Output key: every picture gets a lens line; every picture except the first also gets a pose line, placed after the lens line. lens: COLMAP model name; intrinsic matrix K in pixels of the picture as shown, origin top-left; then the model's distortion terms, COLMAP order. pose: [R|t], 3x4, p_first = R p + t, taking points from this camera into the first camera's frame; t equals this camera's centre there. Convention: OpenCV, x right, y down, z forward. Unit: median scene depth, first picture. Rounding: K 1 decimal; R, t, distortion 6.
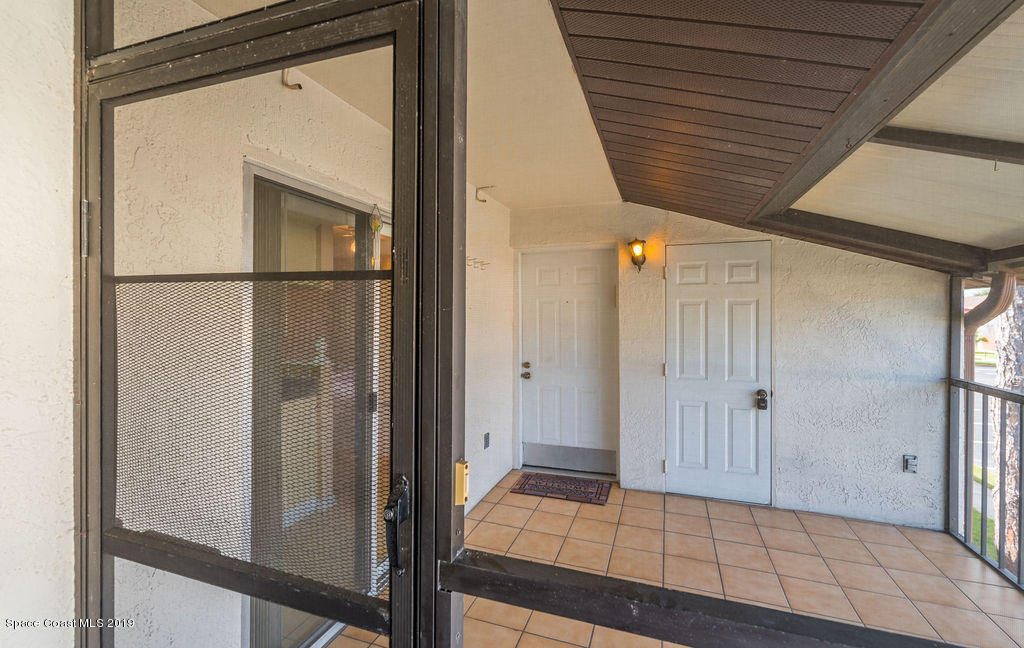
lens RADIAL K [[435.4, 0, 512.0], [0, 435.4, 324.0], [0, 0, 1]] dist [0.000204, 0.000031]
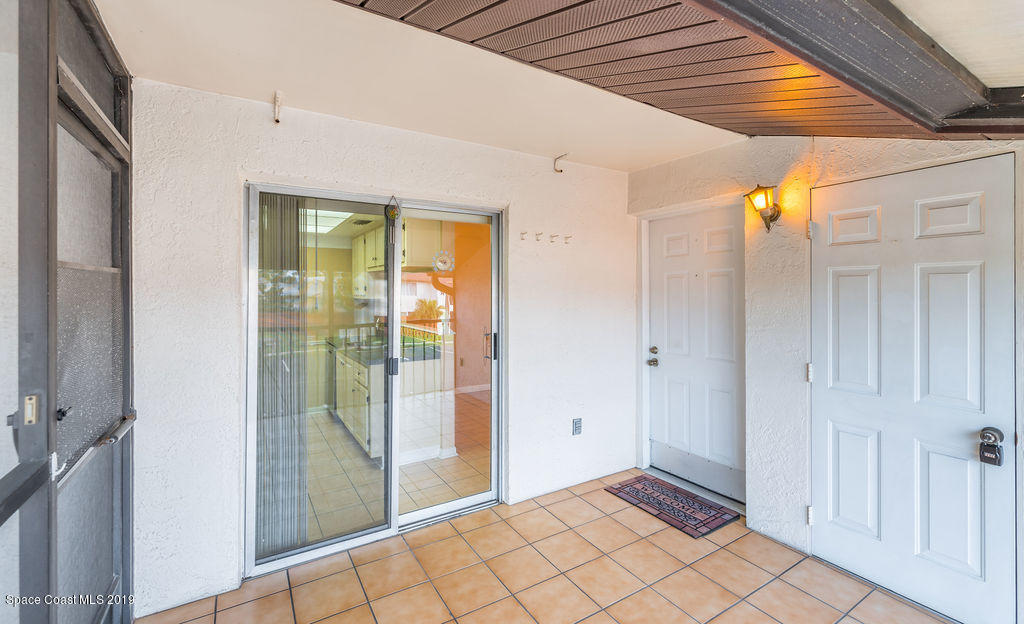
lens RADIAL K [[436.7, 0, 516.9], [0, 436.7, 299.7], [0, 0, 1]] dist [0.000139, 0.000195]
pose [[0.782851, 0.010521, -0.622121, 0.429686], [-0.012529, 0.999921, 0.001145, -0.003038], [0.622083, 0.006898, 0.782921, 0.190559]]
